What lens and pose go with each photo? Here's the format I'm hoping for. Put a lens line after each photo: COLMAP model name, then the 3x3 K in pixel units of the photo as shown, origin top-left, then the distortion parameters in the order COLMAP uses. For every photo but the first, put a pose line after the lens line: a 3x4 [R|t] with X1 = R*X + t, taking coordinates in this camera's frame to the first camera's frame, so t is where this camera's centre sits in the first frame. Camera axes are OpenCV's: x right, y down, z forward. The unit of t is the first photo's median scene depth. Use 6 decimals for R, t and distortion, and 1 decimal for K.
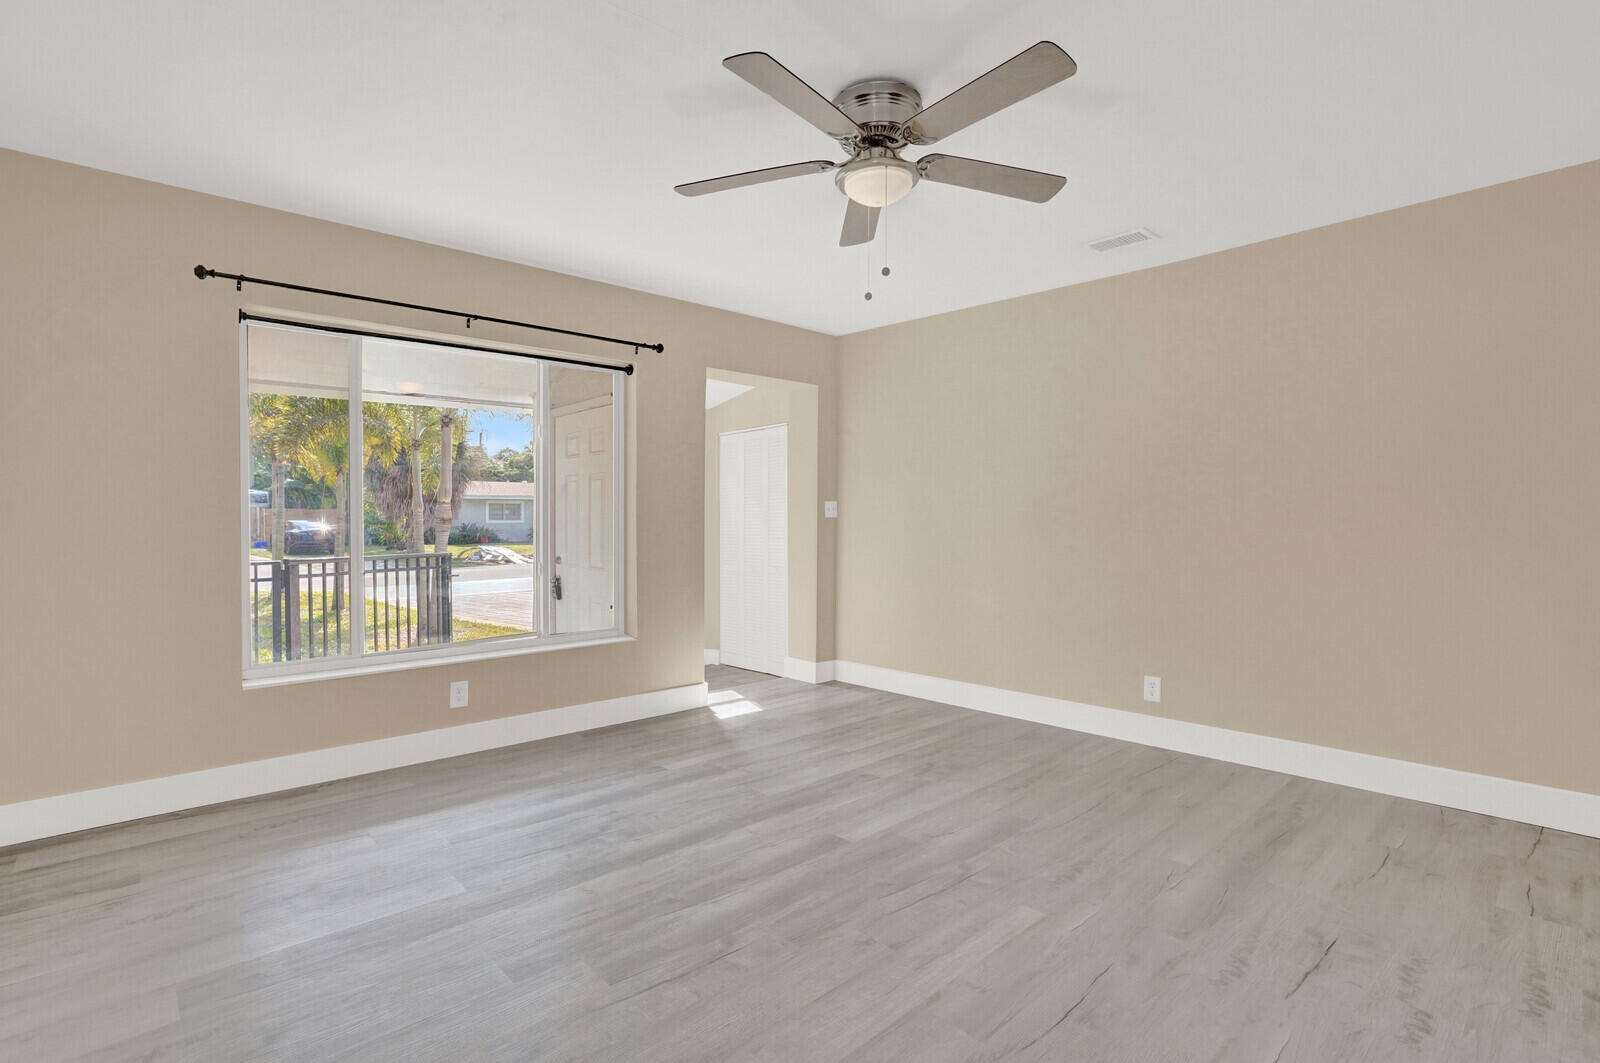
lens RADIAL K [[754.3, 0, 776.4], [0, 754.3, 535.0], [0, 0, 1]] dist [-0.038285, 0.007837]
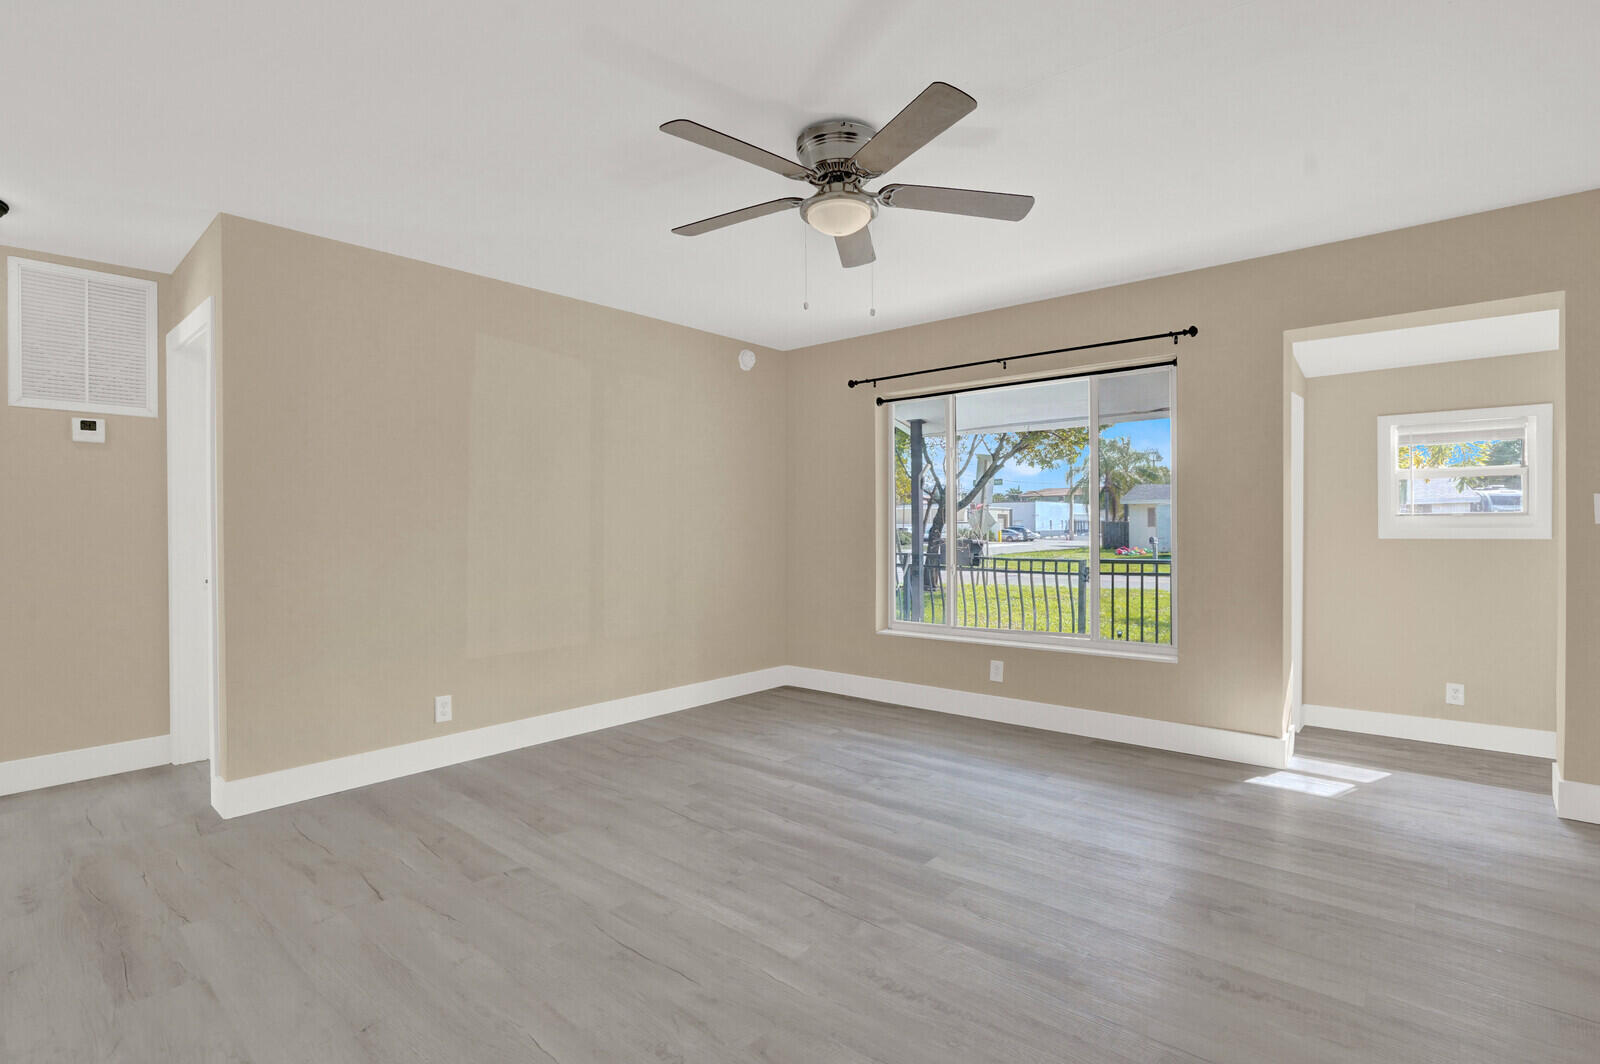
lens RADIAL K [[754.3, 0, 797.2], [0, 754.3, 529.9], [0, 0, 1]] dist [-0.038285, 0.007837]
pose [[0.126322, 0.003170, -0.991984, 0.970916], [-0.015073, 0.999886, 0.001276, -0.018592], [0.991875, 0.014790, 0.126356, 0.666694]]
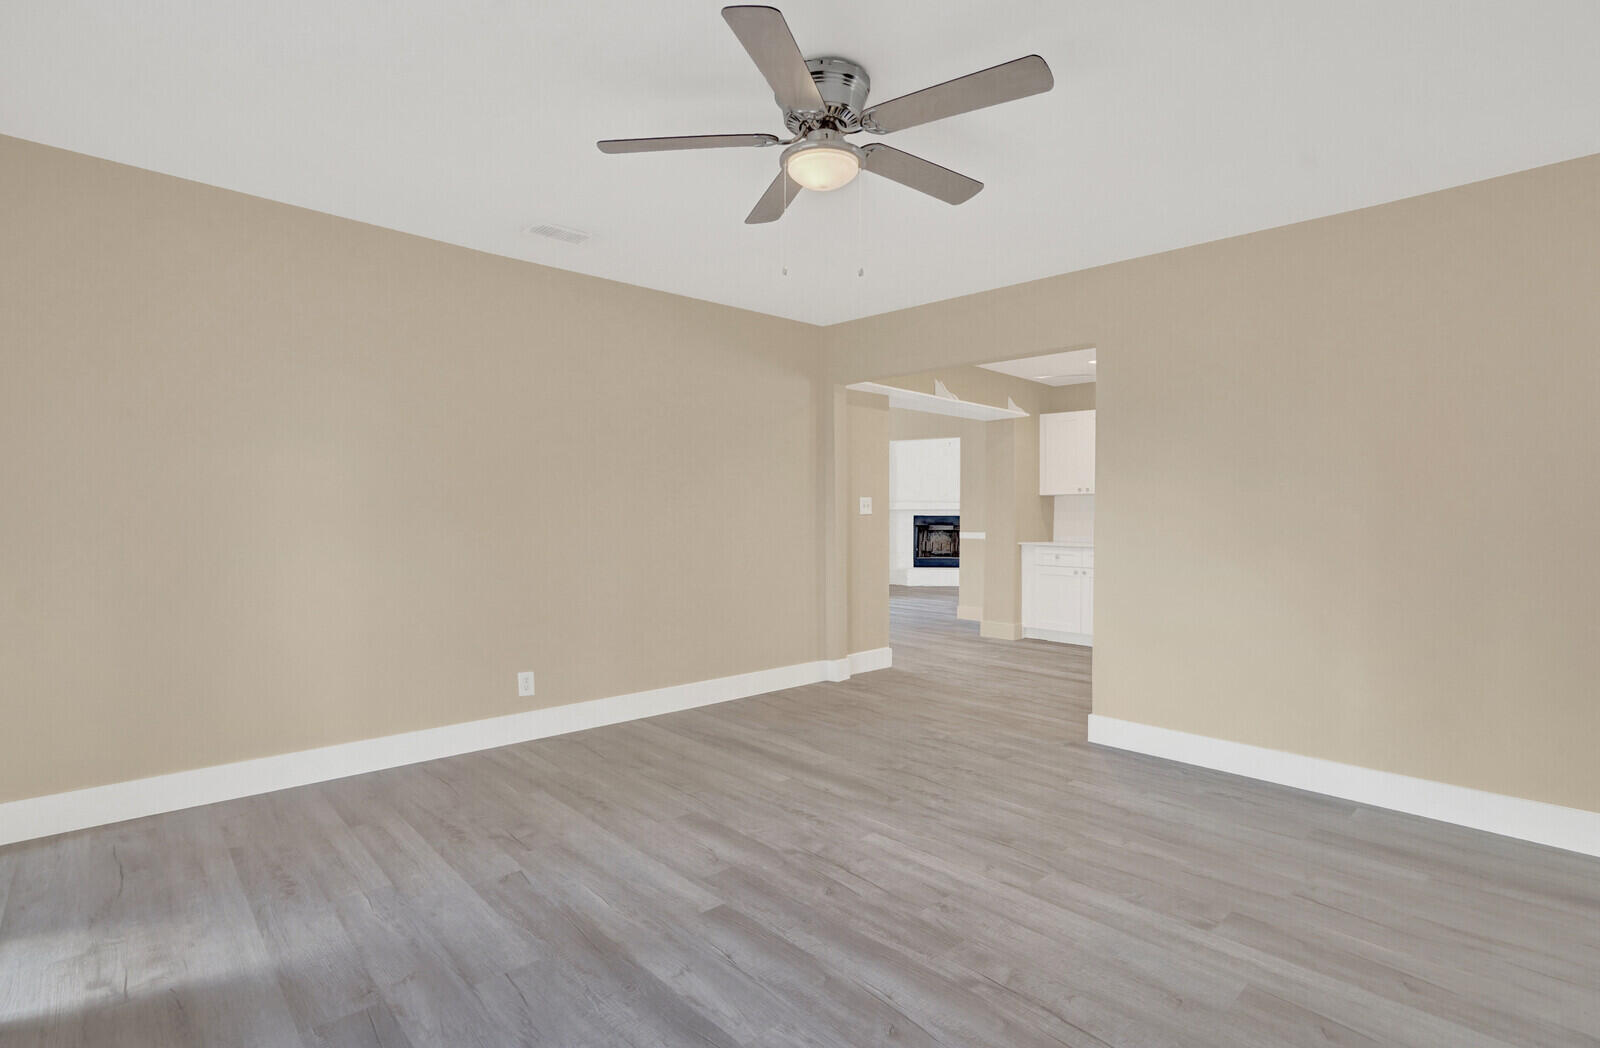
lens RADIAL K [[774.5, 0, 774.2], [0, 774.5, 535.4], [0, 0, 1]] dist [-0.041257, 0.000116]
pose [[-0.003477, -0.024545, 0.999693, -0.700409], [0.014838, 0.999587, 0.024594, -0.020117], [-0.999884, 0.014919, -0.003111, 0.883620]]
